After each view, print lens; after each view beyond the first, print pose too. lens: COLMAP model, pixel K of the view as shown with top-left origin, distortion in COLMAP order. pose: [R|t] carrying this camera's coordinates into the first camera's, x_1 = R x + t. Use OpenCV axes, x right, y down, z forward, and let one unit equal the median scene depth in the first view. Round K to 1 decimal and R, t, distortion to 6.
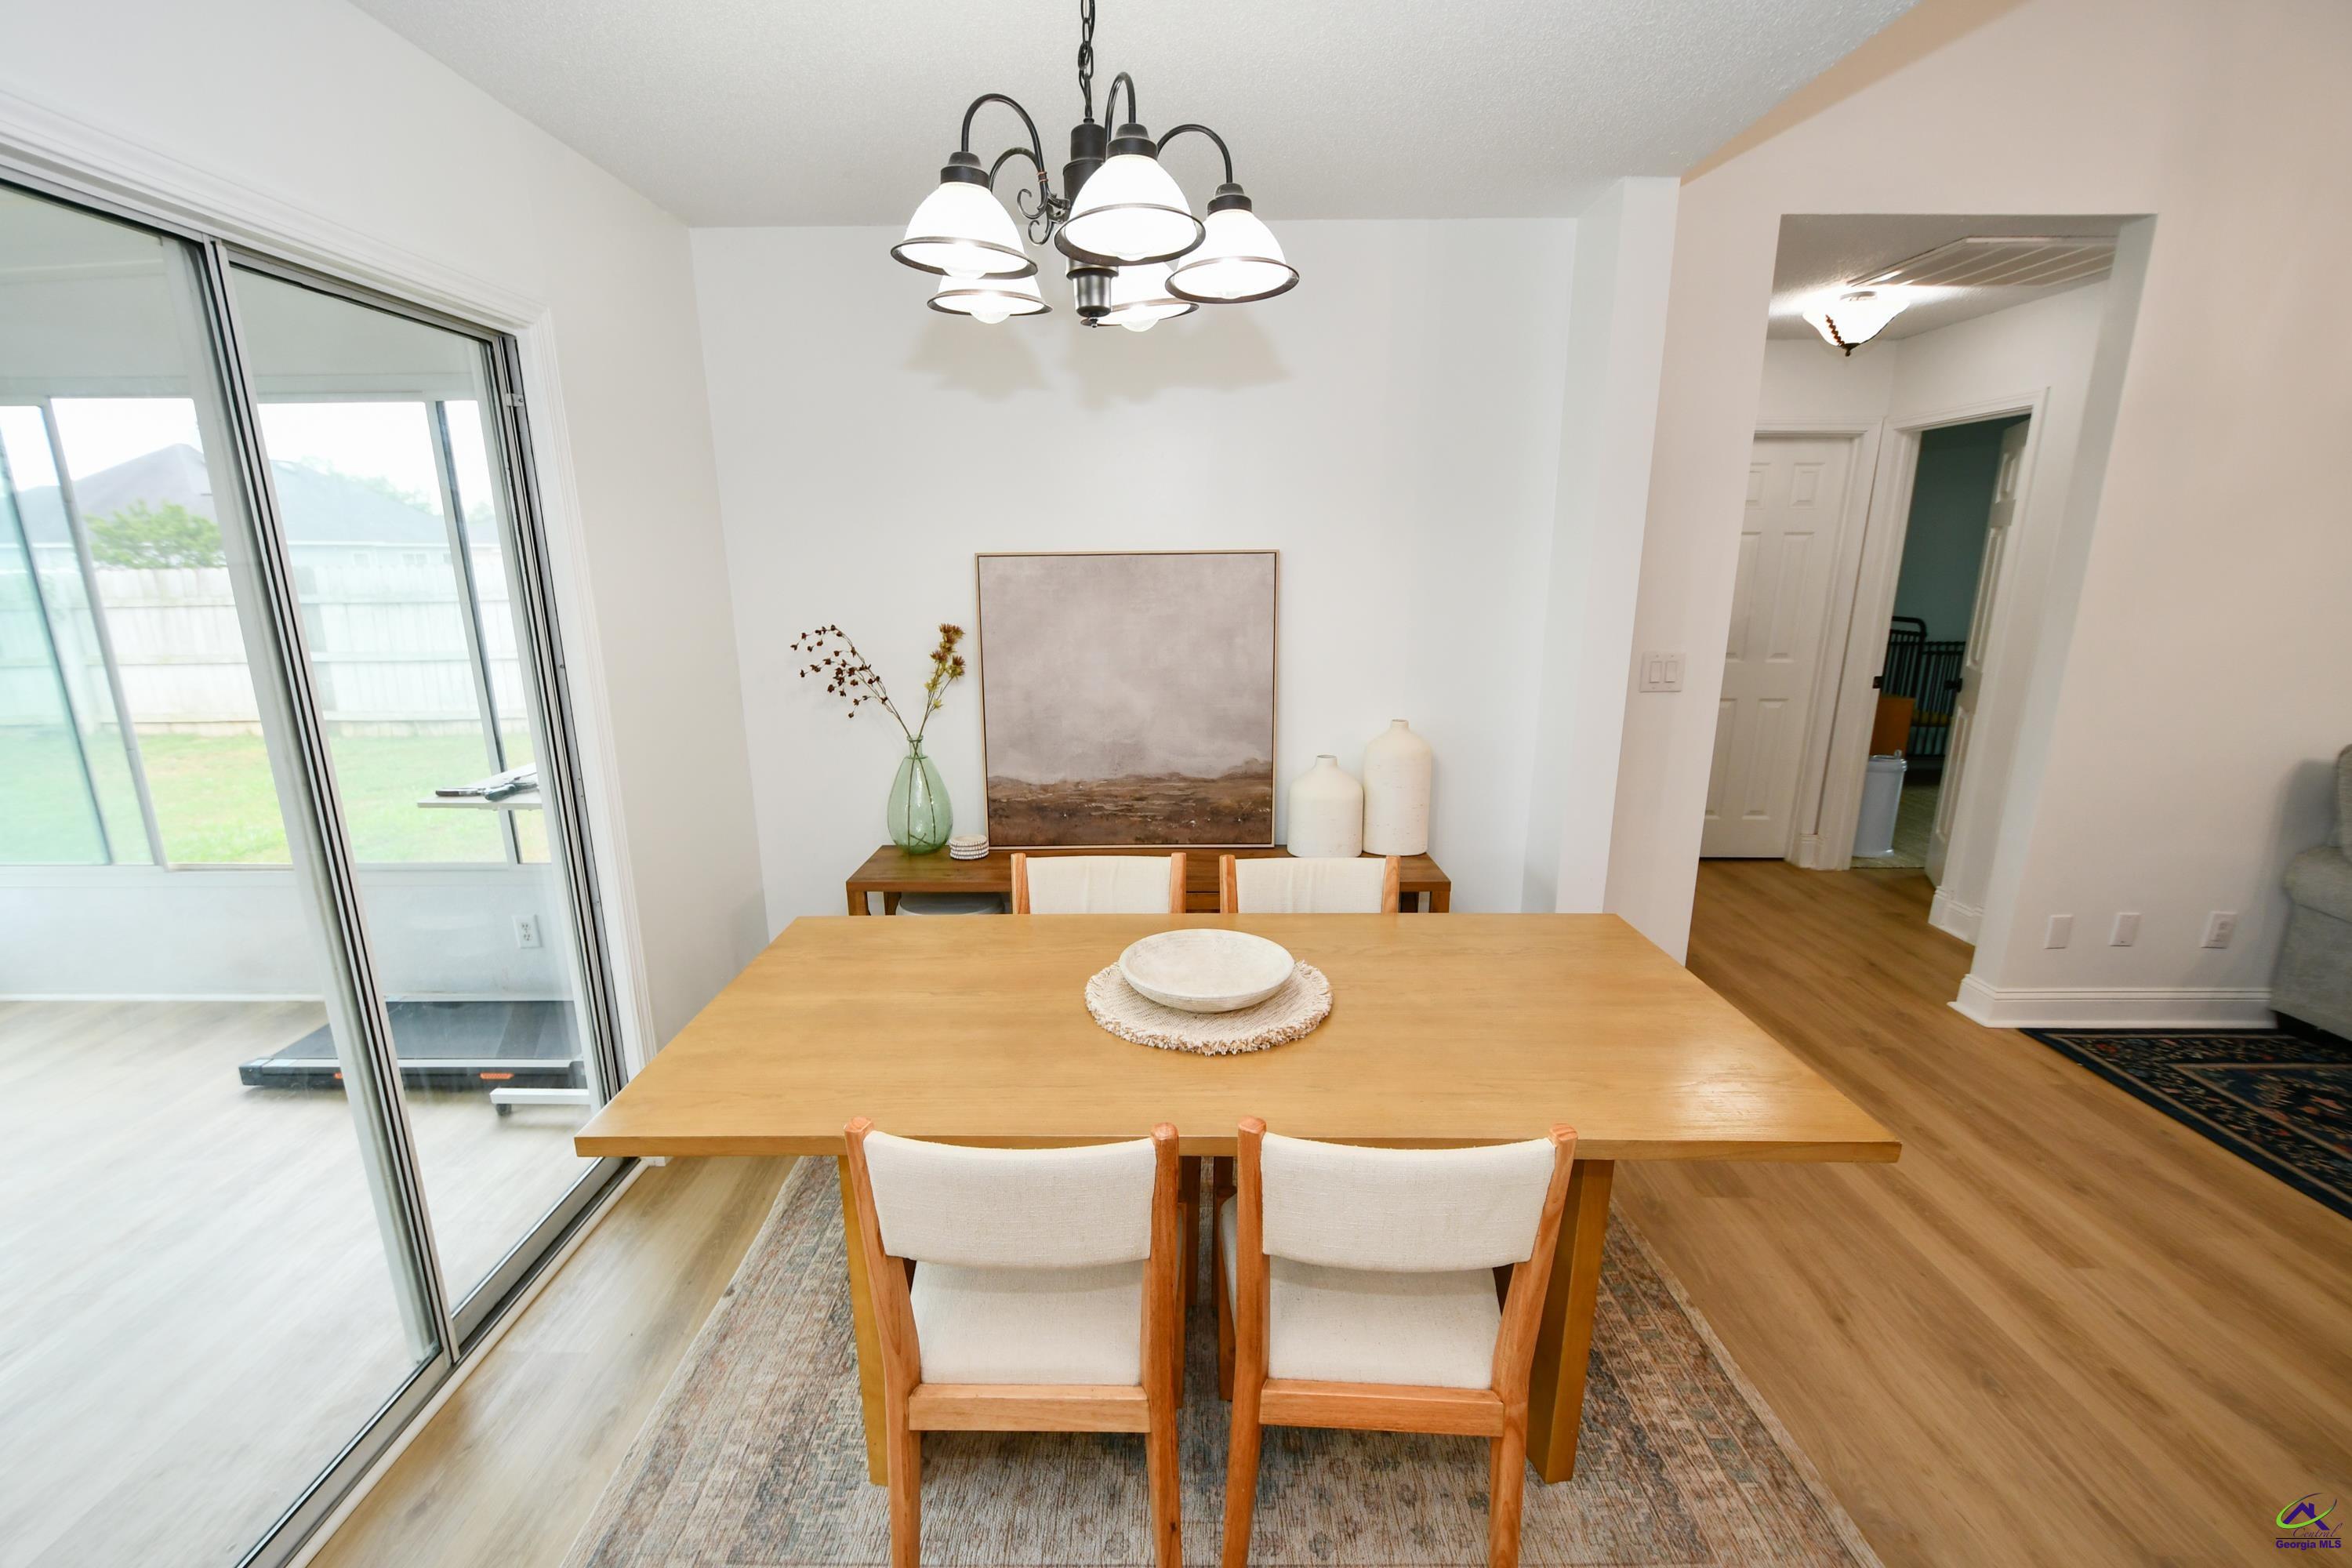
lens RADIAL K [[1030.0, 0, 1146.6], [0, 1030.0, 819.7], [0, 0, 1]] dist [-0.001289, -0.002056]
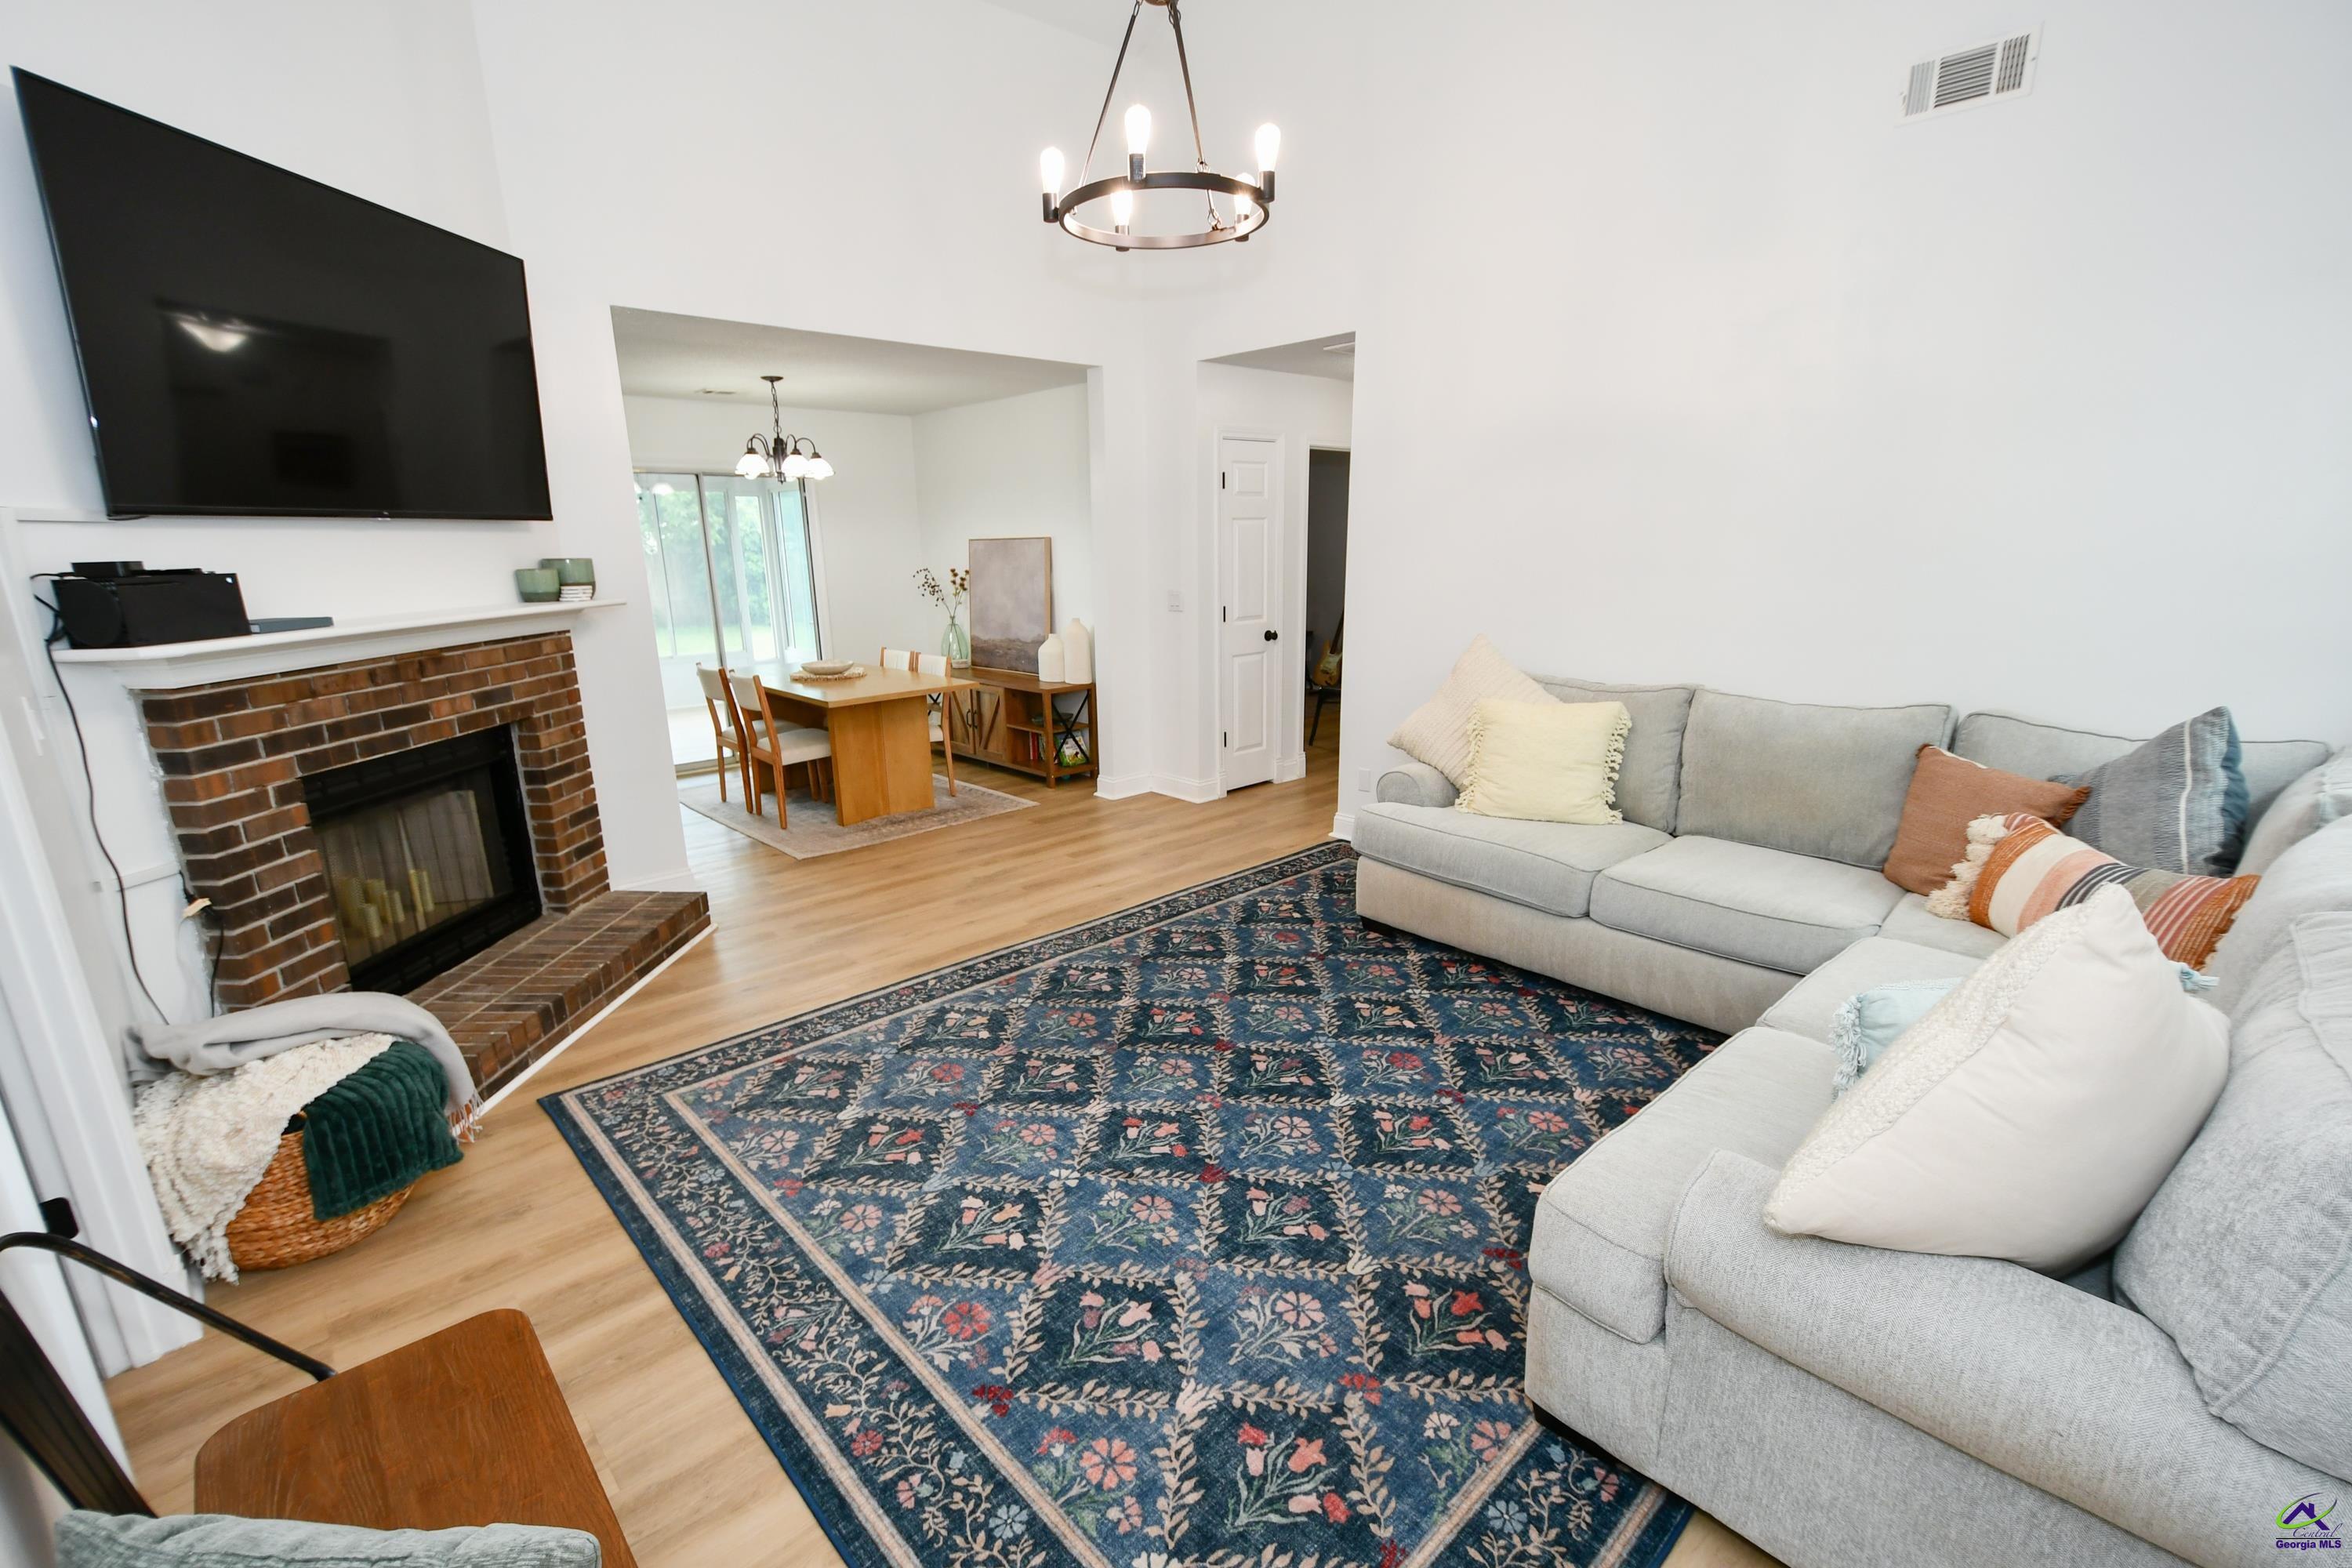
lens RADIAL K [[1030.0, 0, 1146.6], [0, 1030.0, 819.7], [0, 0, 1]] dist [-0.001289, -0.002056]
pose [[0.683152, 0.187115, -0.705897, 1.886073], [-0.170909, 0.980738, 0.094566, 0.082114], [0.709995, 0.056041, 0.701973, -0.342679]]
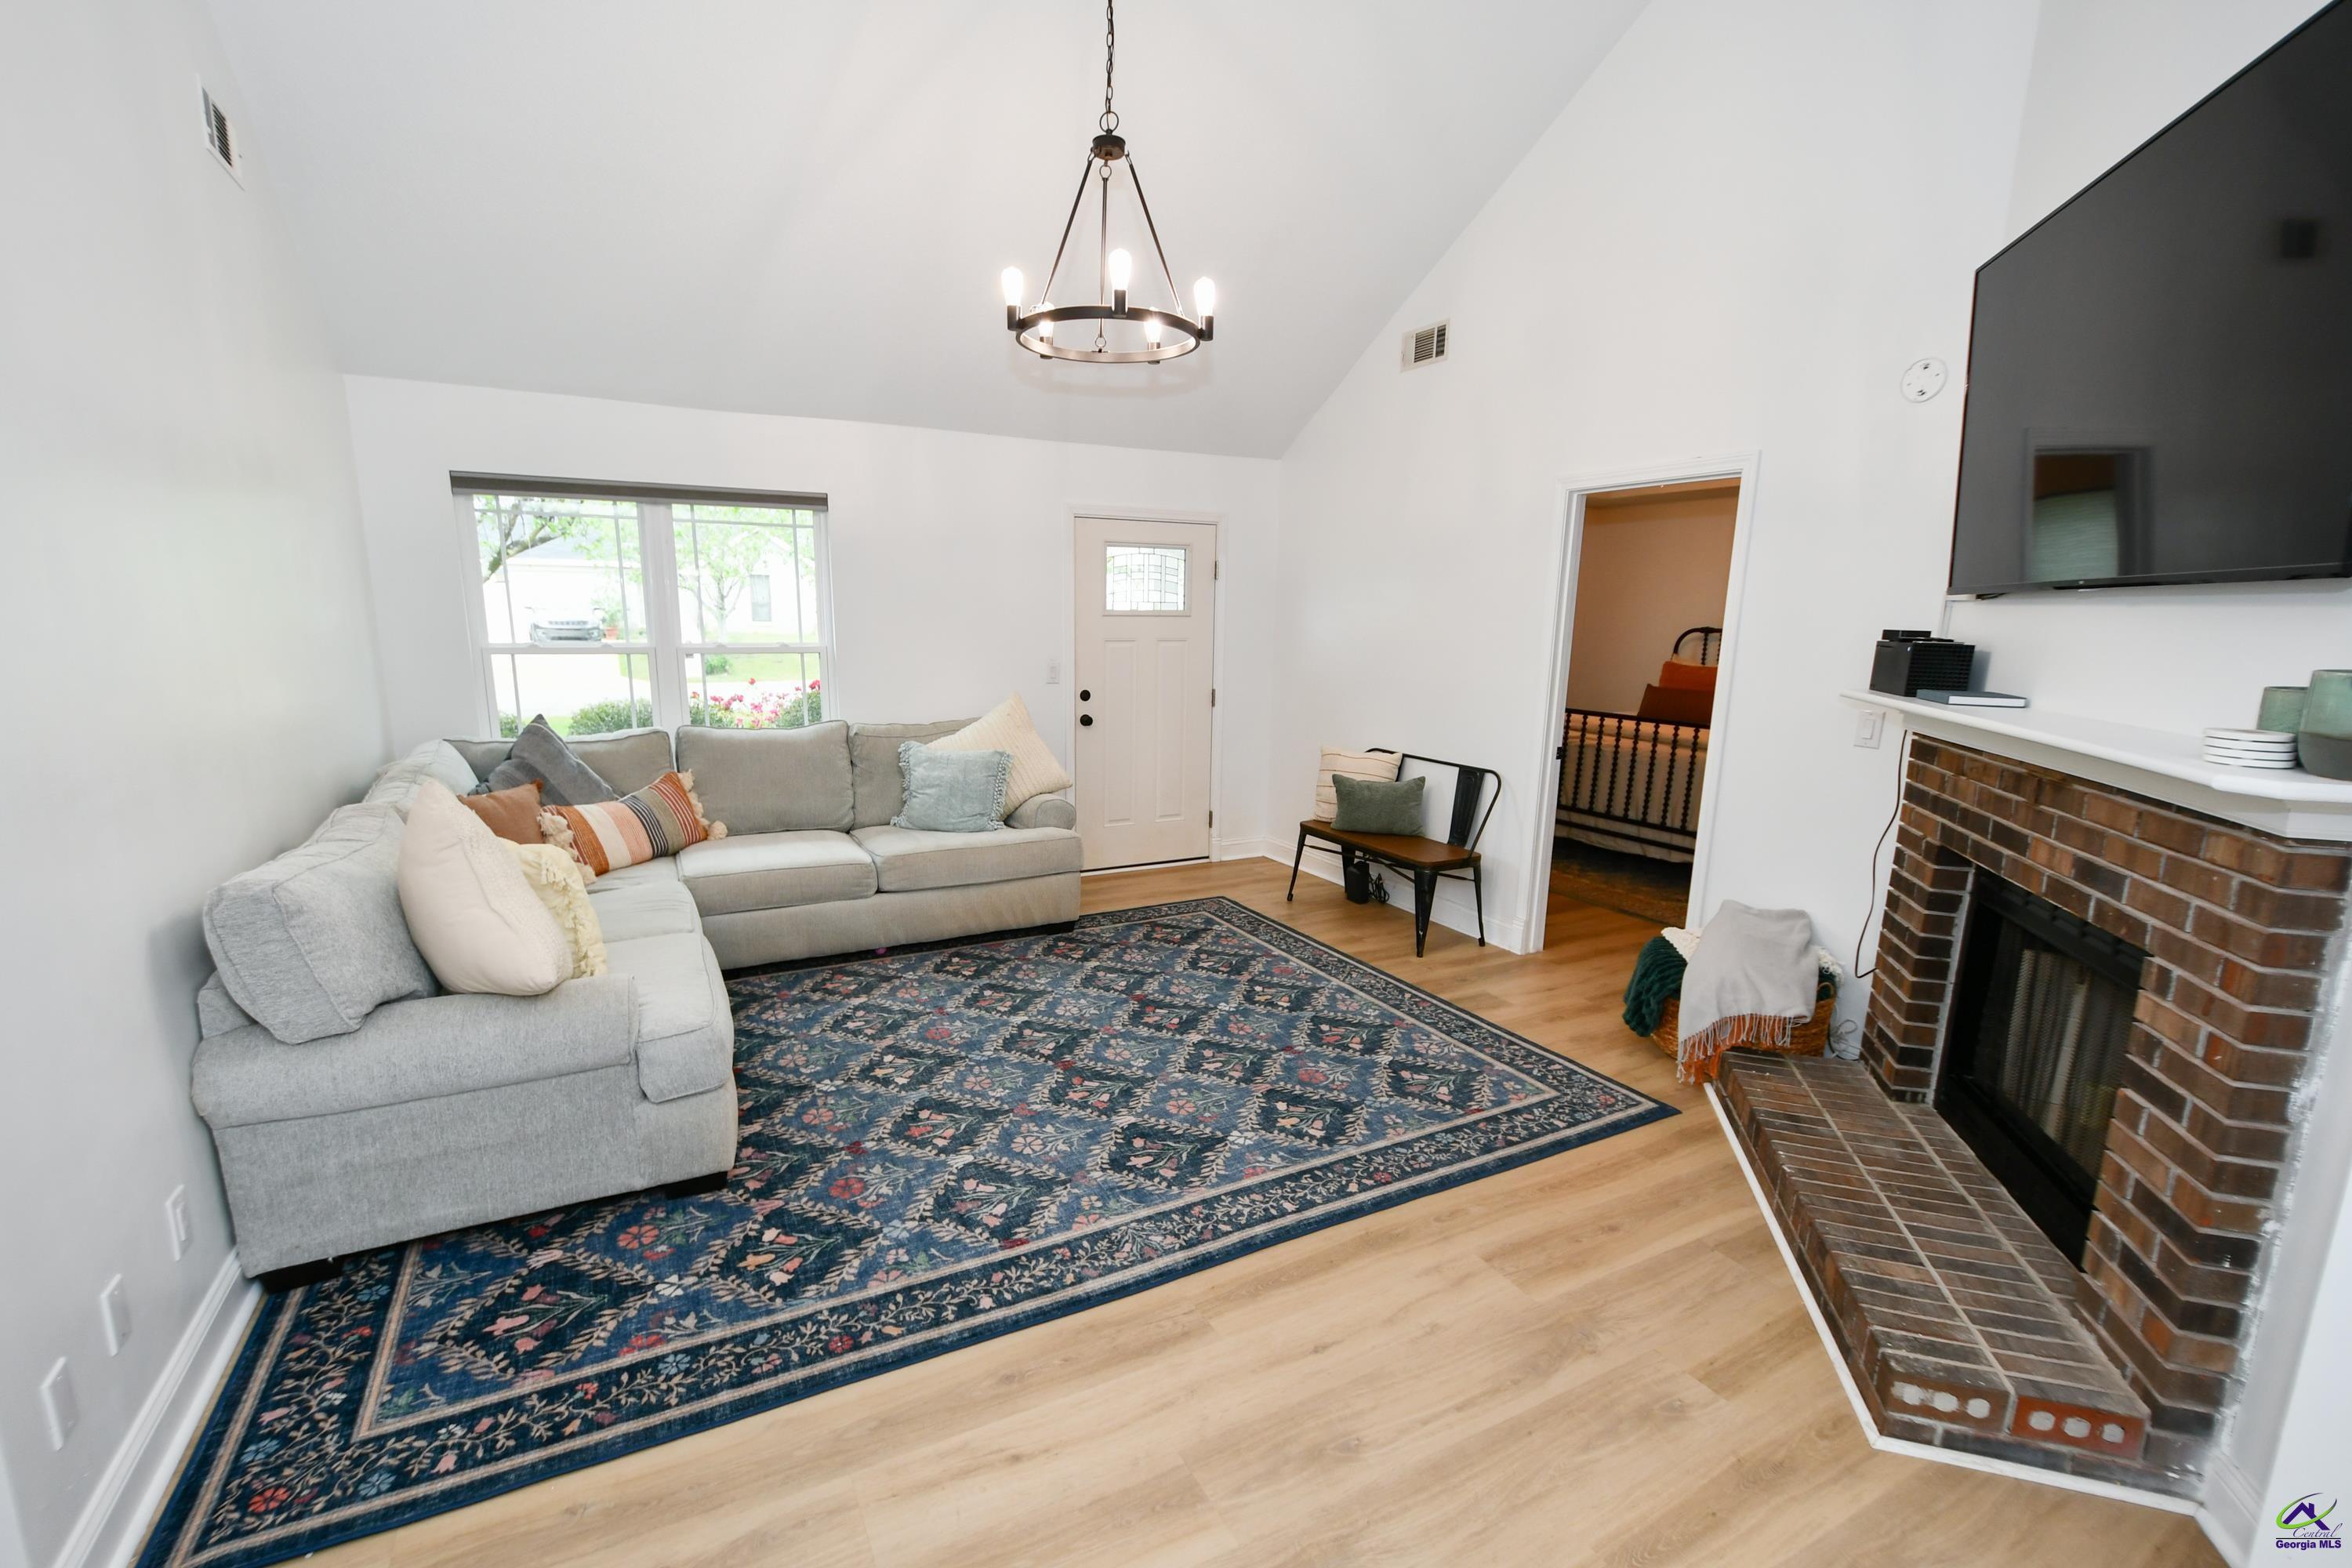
lens RADIAL K [[1027.2, 0, 1146.8], [0, 1027.2, 815.7], [0, 0, 1]] dist [0.004639, -0.006297]
pose [[-0.475360, -0.174224, 0.862368, 0.307651], [0.209795, 0.929472, 0.303426, -0.191368], [-0.854411, 0.325157, -0.405283, 0.720409]]
